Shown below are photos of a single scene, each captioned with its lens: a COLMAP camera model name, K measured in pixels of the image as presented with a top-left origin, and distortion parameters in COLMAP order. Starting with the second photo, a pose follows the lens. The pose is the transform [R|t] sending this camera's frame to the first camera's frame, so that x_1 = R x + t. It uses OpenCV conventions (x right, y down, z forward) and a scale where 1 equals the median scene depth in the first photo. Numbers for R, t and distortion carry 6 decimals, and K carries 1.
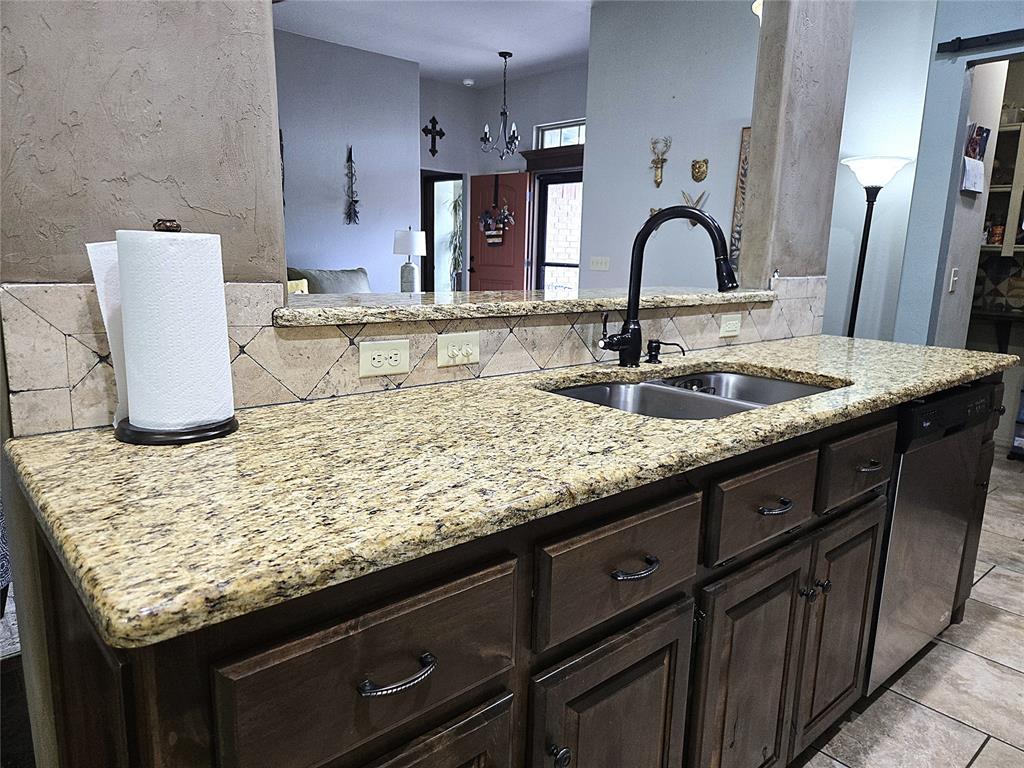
lens RADIAL K [[692.9, 0, 512.0], [0, 692.9, 384.0], [0, 0, 1]] dist [0.064060, -0.061358]
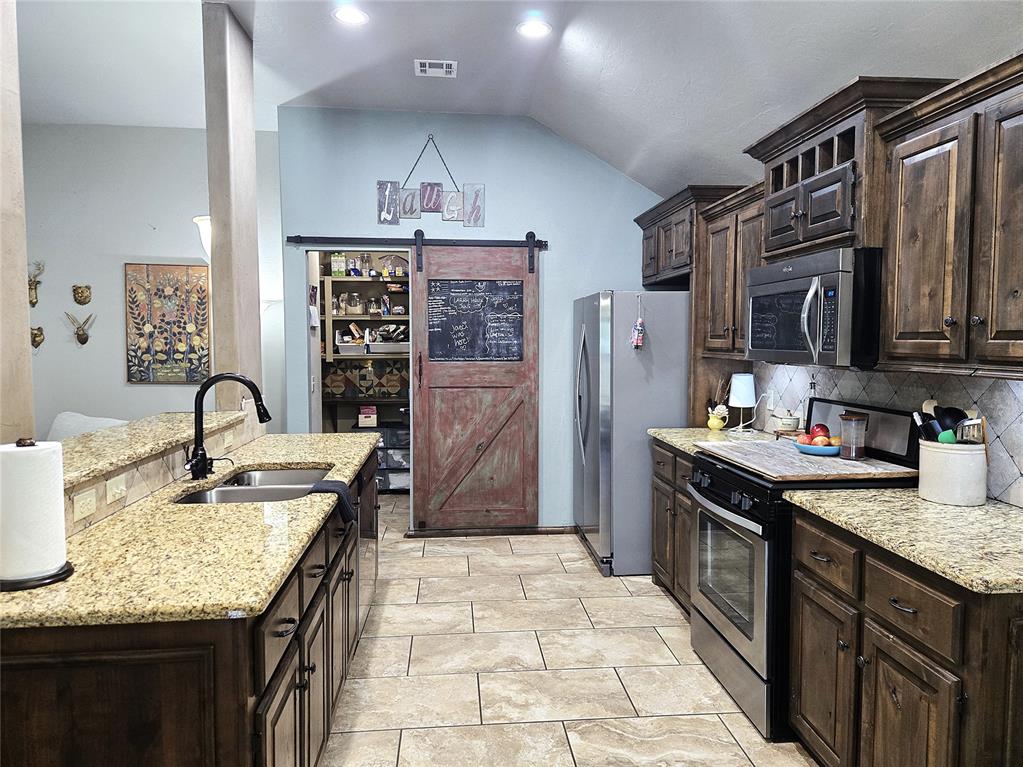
lens RADIAL K [[692.2, 0, 511.5], [0, 692.2, 383.5], [0, 0, 1]] dist [0.064060, -0.061358]
pose [[0.592212, -0.083198, 0.801476, -0.834101], [0.172335, 0.984718, -0.025119, -0.100385], [-0.787138, 0.152998, 0.597500, -0.589191]]
